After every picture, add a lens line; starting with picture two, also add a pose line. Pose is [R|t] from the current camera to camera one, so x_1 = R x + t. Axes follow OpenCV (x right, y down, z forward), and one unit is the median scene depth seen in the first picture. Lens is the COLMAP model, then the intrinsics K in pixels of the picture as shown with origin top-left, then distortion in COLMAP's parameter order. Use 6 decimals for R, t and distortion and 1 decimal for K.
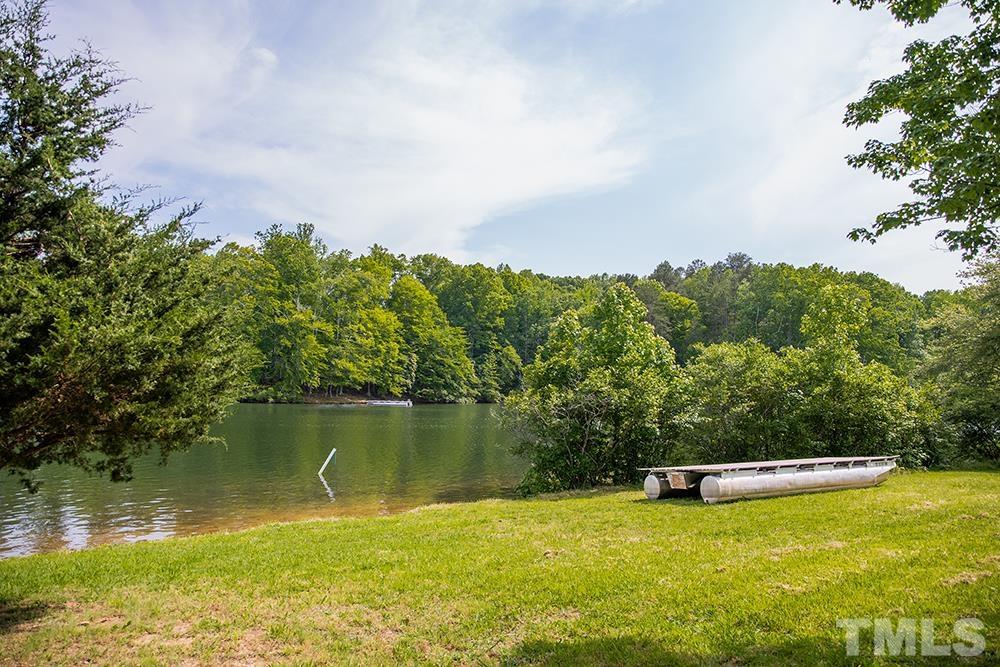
lens RADIAL K [[690.0, 0, 500.0], [0, 690.0, 333.5], [0, 0, 1]] dist [-0.092204, 0.072658]
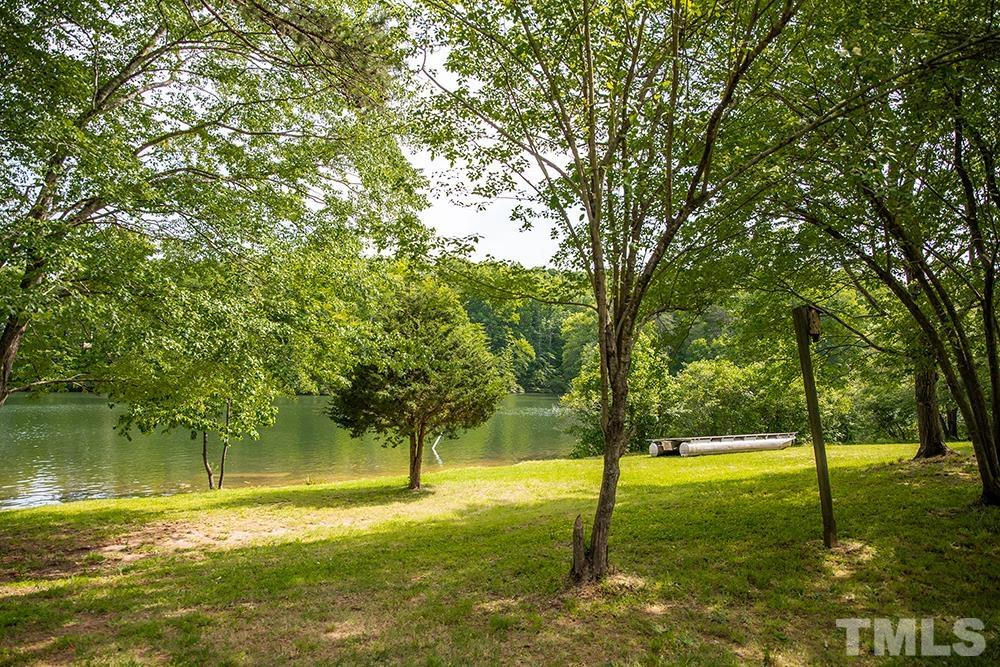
lens RADIAL K [[690.0, 0, 500.0], [0, 690.0, 333.5], [0, 0, 1]] dist [-0.092204, 0.072658]
pose [[0.999957, -0.004691, -0.007970, -0.120049], [0.004832, 0.999830, 0.017787, -0.083163], [0.007886, -0.017824, 0.999810, -0.580879]]
